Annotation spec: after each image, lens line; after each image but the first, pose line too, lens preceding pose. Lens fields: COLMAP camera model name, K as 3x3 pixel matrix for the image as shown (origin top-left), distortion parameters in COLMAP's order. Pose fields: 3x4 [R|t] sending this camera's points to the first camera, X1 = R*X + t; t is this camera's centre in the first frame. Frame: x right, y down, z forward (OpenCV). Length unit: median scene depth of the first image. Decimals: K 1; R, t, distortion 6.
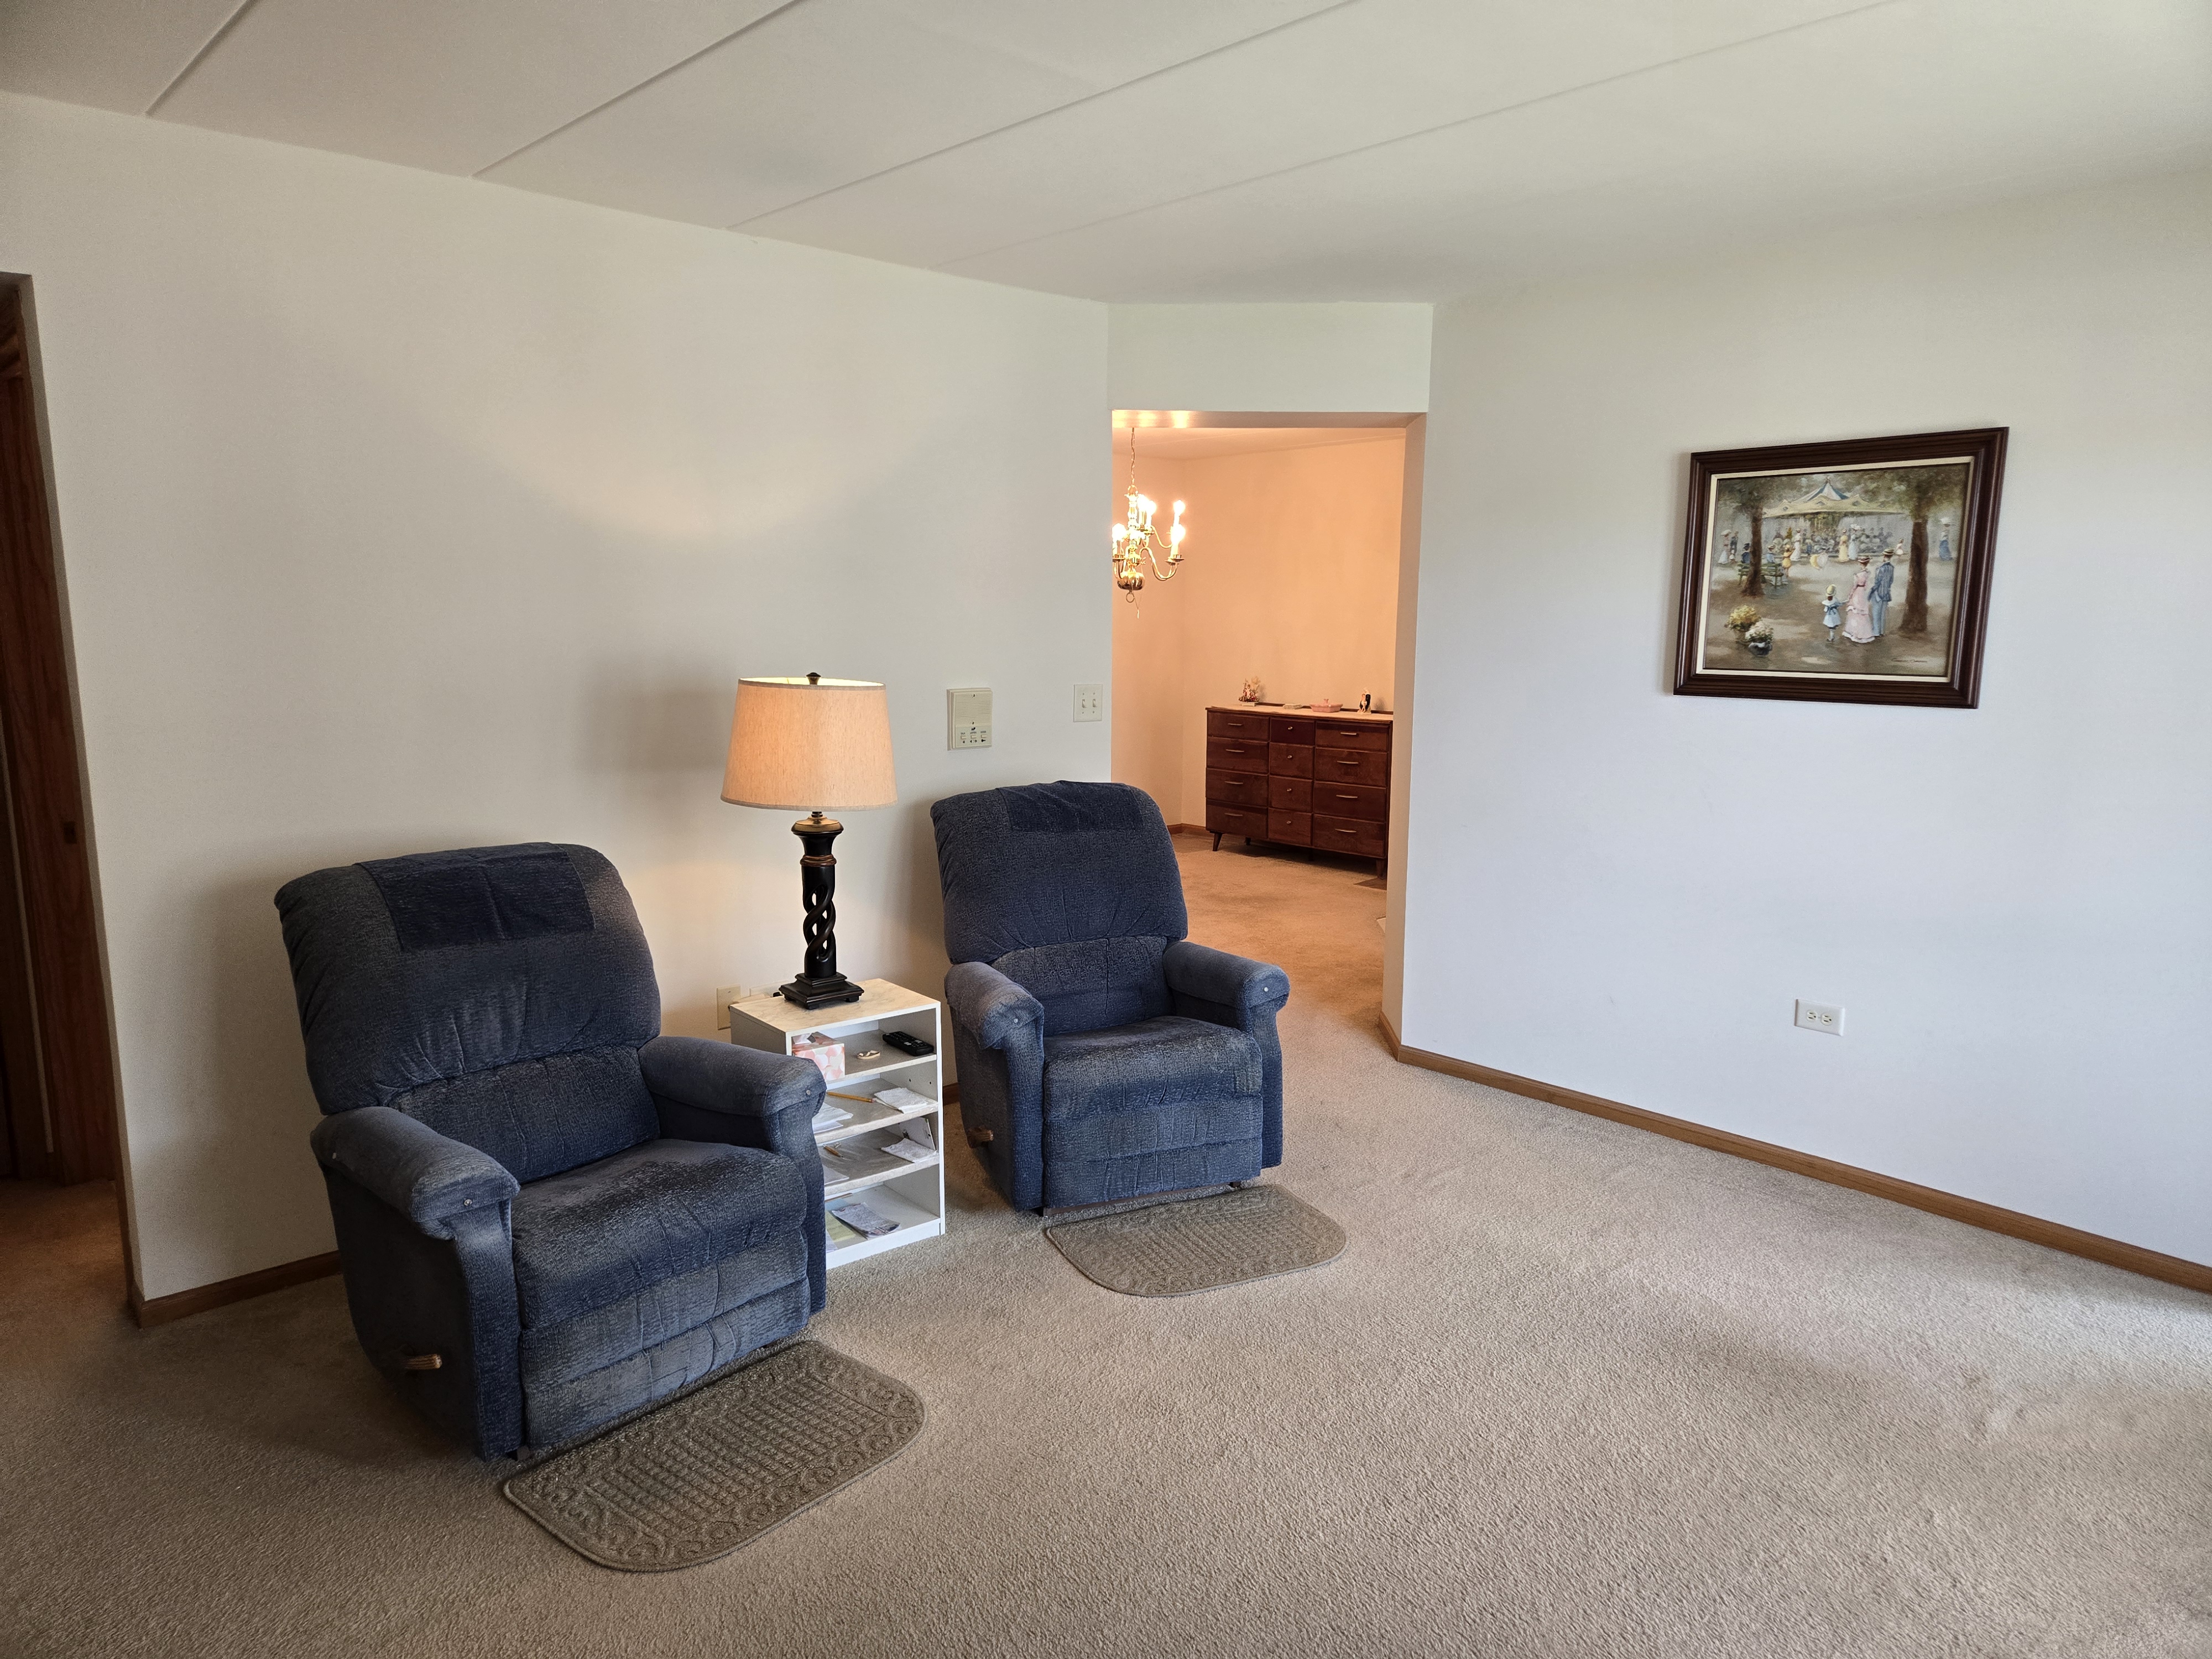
lens RADIAL K [[1473.2, 0, 1124.5], [0, 1473.2, 844.1], [0, 0, 1]] dist [0.058772, -0.034842]
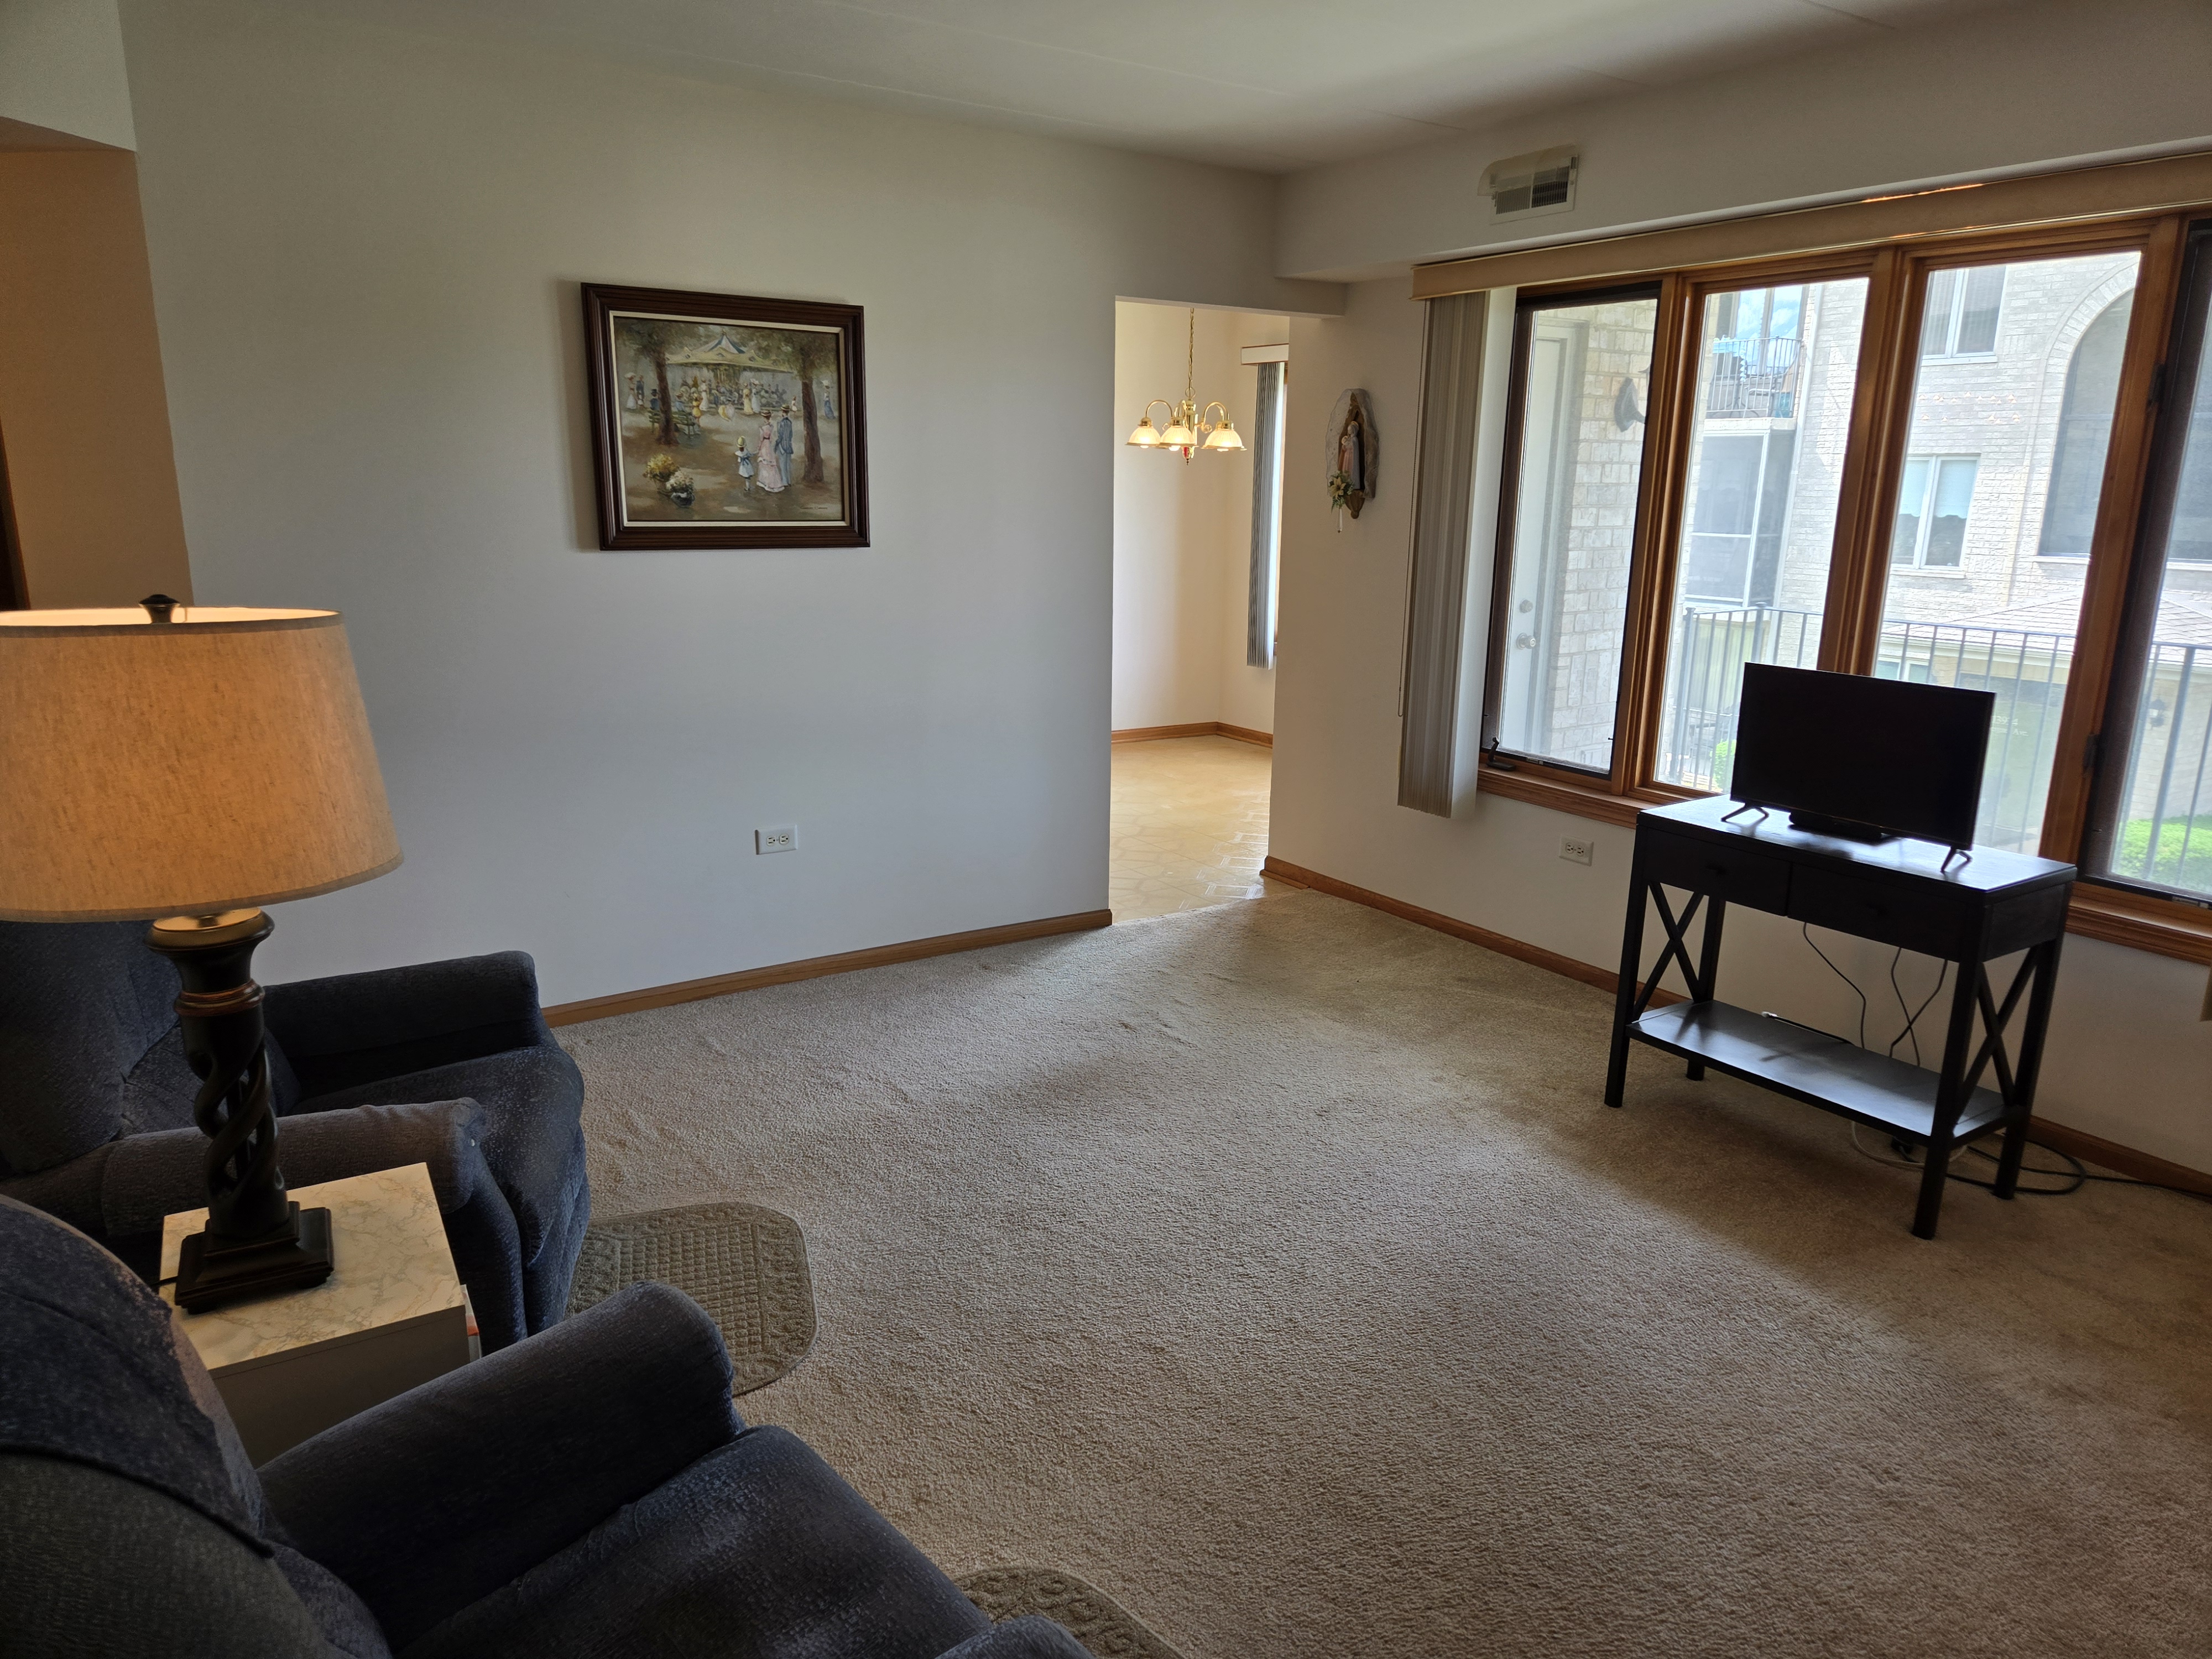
lens RADIAL K [[1473.2, 0, 1132.6], [0, 1473.2, 829.2], [0, 0, 1]] dist [0.058772, -0.034842]
pose [[0.144191, -0.237991, 0.960505, -0.559768], [0.144755, 0.965279, 0.217444, -0.093436], [-0.978905, 0.107685, 0.173635, 0.574515]]
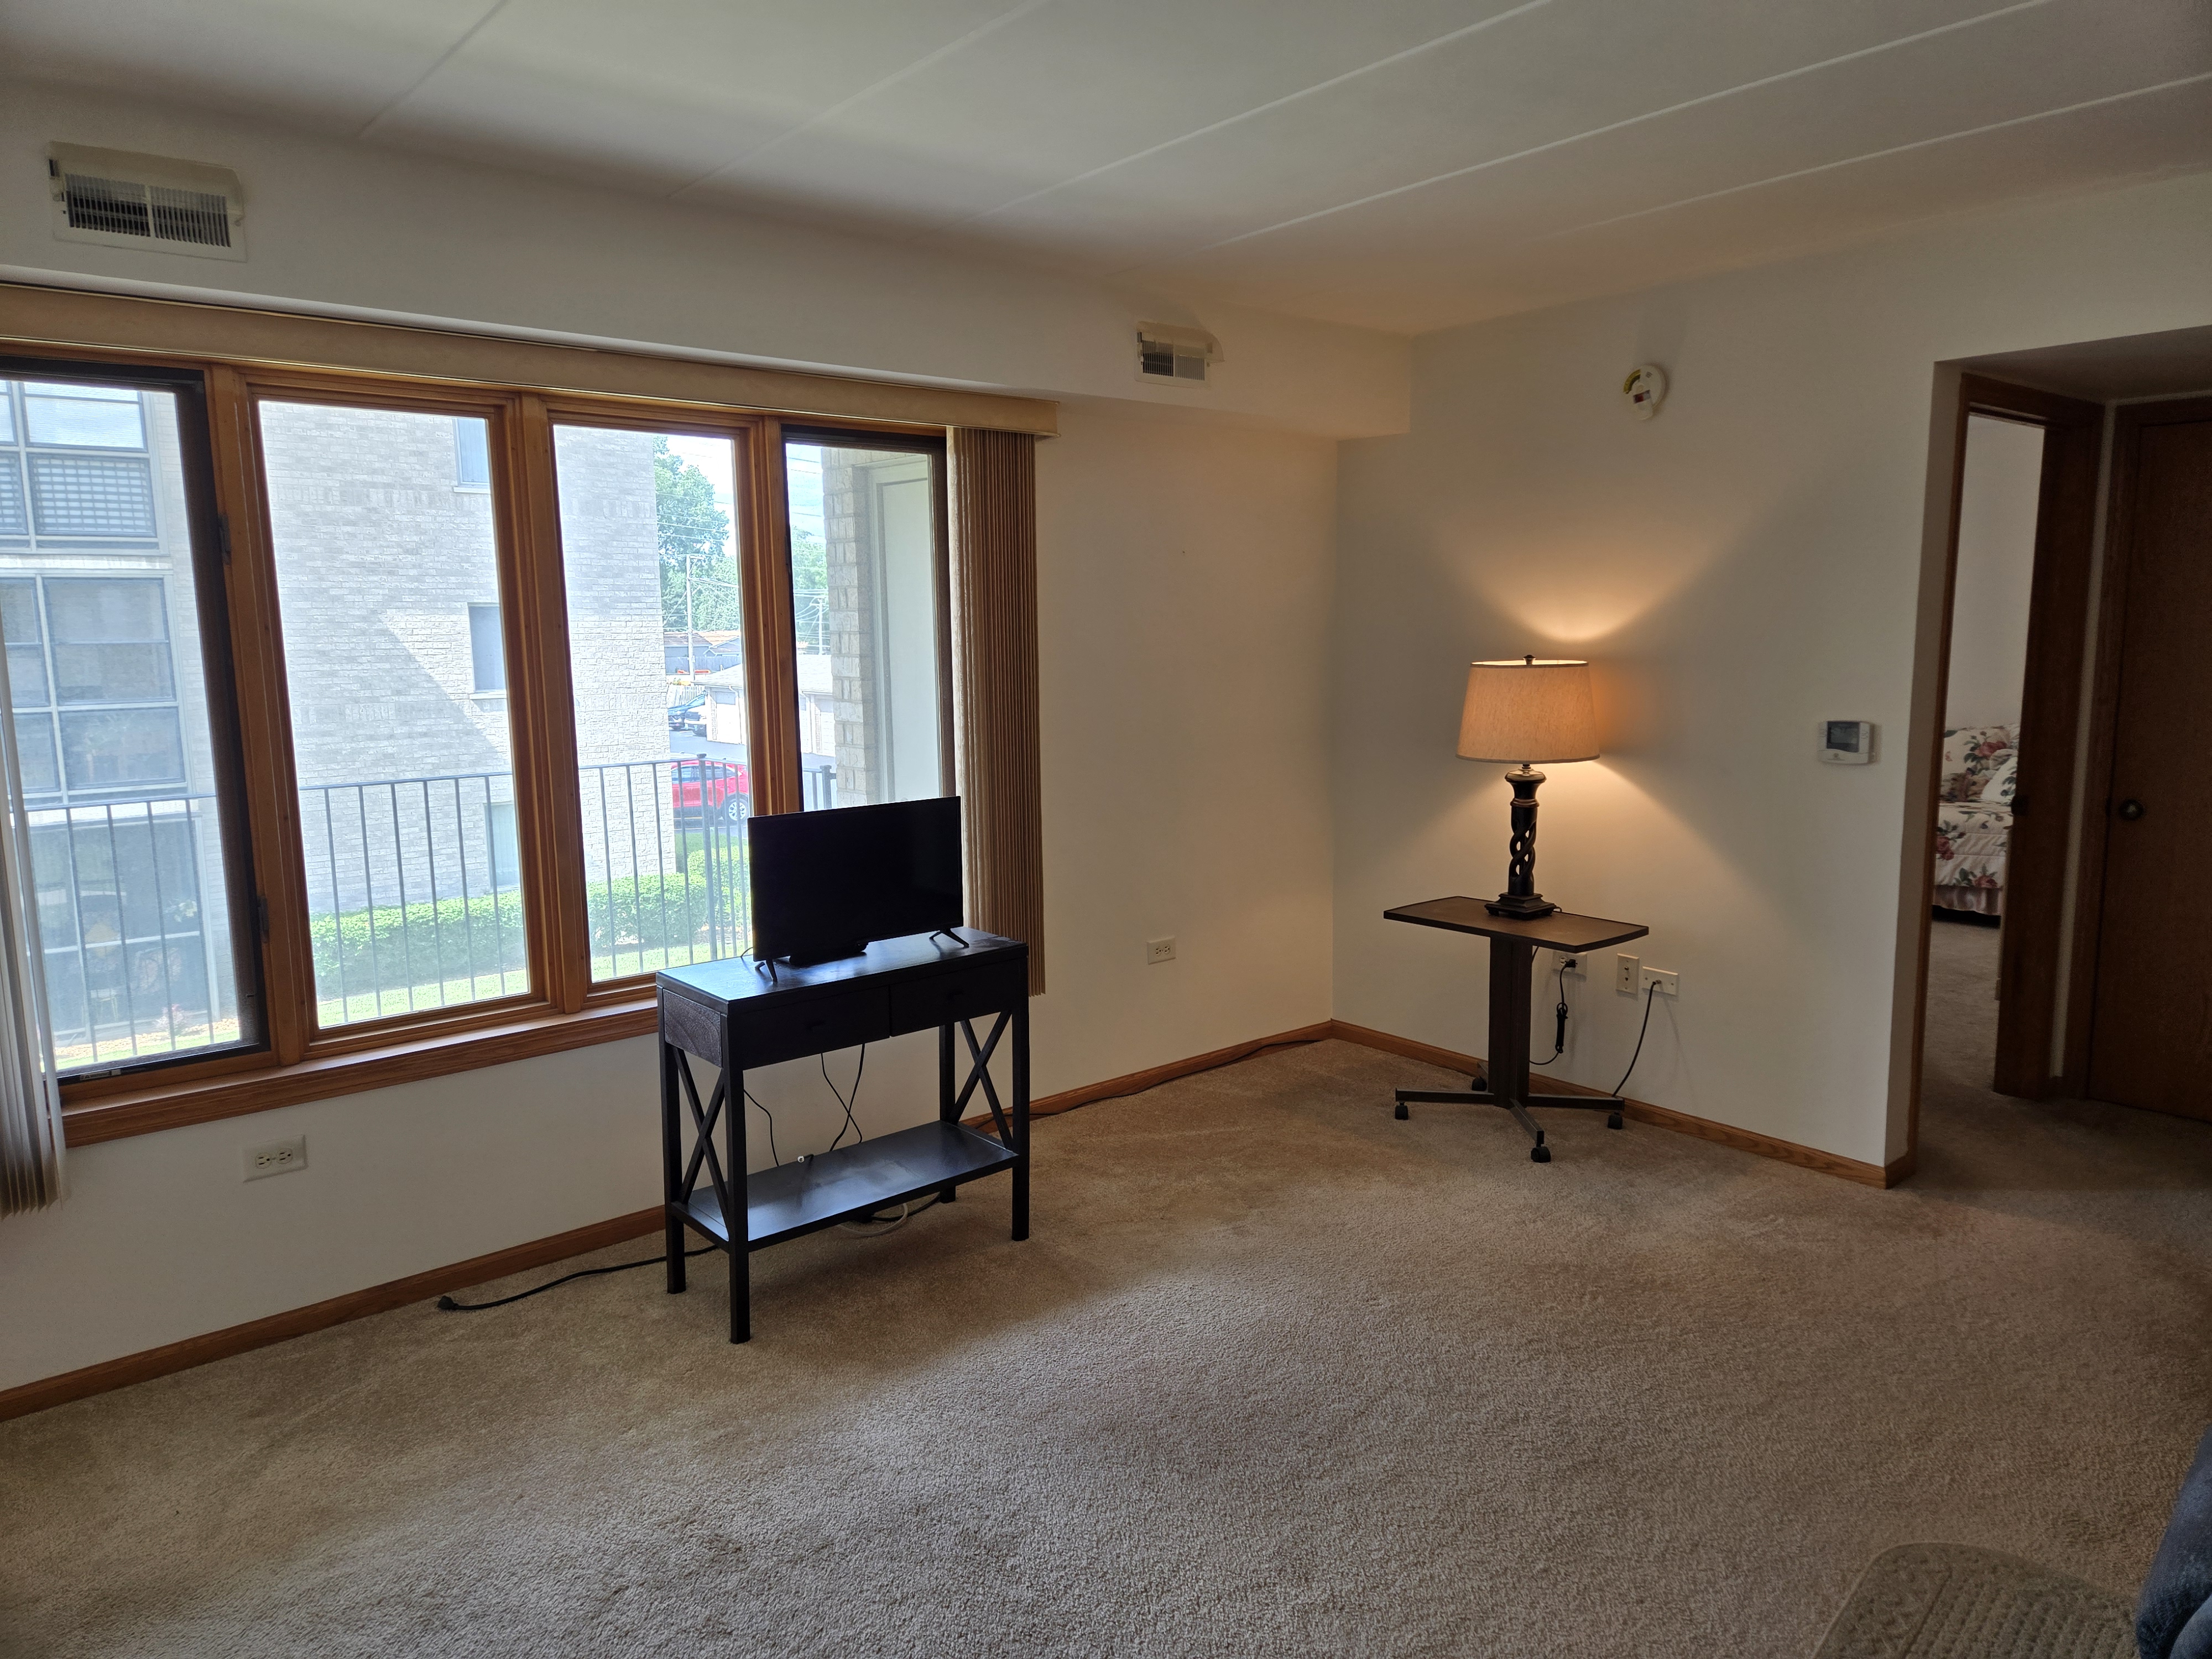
lens RADIAL K [[1473.2, 0, 1126.9], [0, 1473.2, 823.7], [0, 0, 1]] dist [0.058772, -0.034842]
pose [[-0.999128, 0.000114, 0.041763, 0.123610], [0.012574, 0.954415, 0.298218, -0.190909], [-0.039825, 0.298483, -0.953584, 1.164359]]
